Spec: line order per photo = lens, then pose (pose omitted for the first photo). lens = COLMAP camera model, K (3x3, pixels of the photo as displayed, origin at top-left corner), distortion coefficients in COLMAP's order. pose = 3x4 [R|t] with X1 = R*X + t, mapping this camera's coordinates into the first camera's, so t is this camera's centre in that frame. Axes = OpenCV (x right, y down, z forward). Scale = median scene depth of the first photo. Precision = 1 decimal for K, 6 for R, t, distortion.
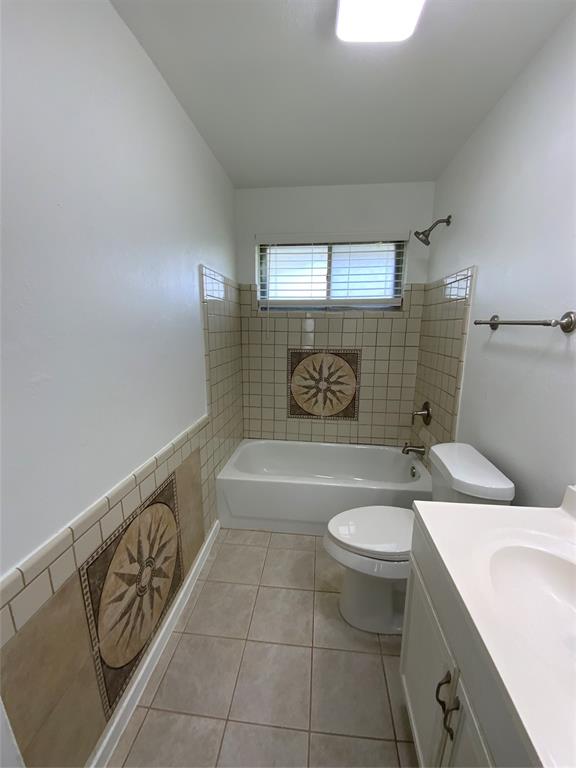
lens RADIAL K [[312.5, 0, 288.0], [0, 312.5, 384.0], [0, 0, 1]] dist [0.029541, -0.021762]
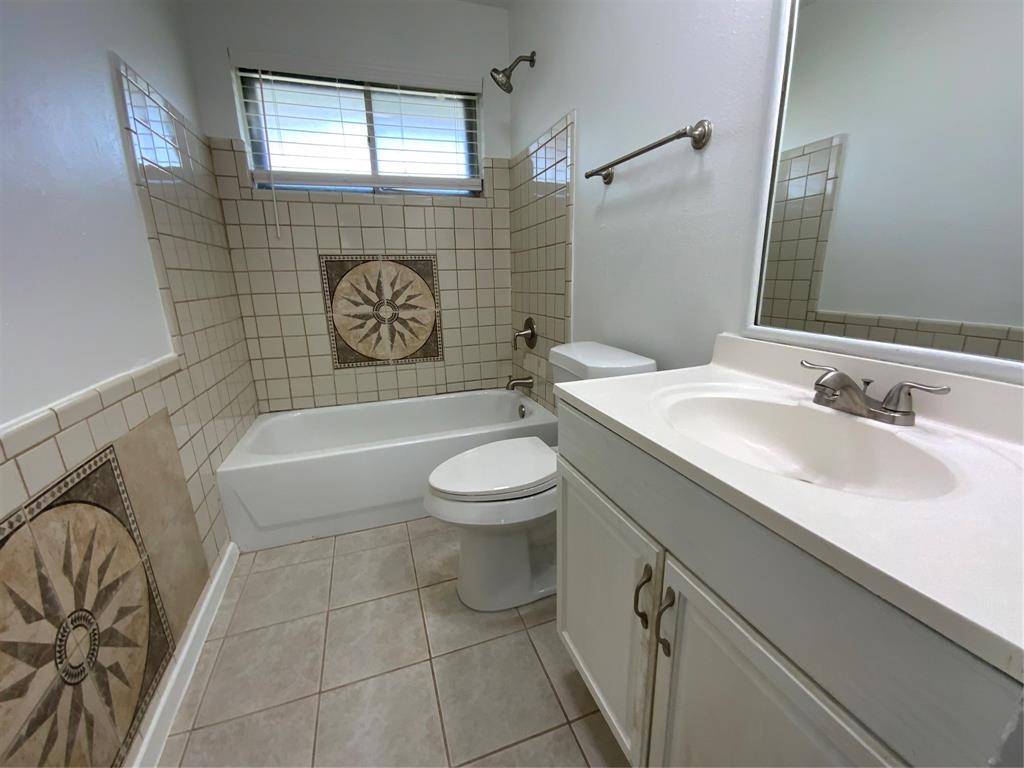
lens RADIAL K [[408.7, 0, 511.0], [0, 408.7, 394.3], [0, 0, 1]] dist [0.028218, -0.020682]
pose [[0.901004, -0.134690, 0.412371, -0.033430], [0.111502, 0.990546, 0.079911, 0.145930], [-0.419236, -0.026020, 0.907504, 0.097808]]
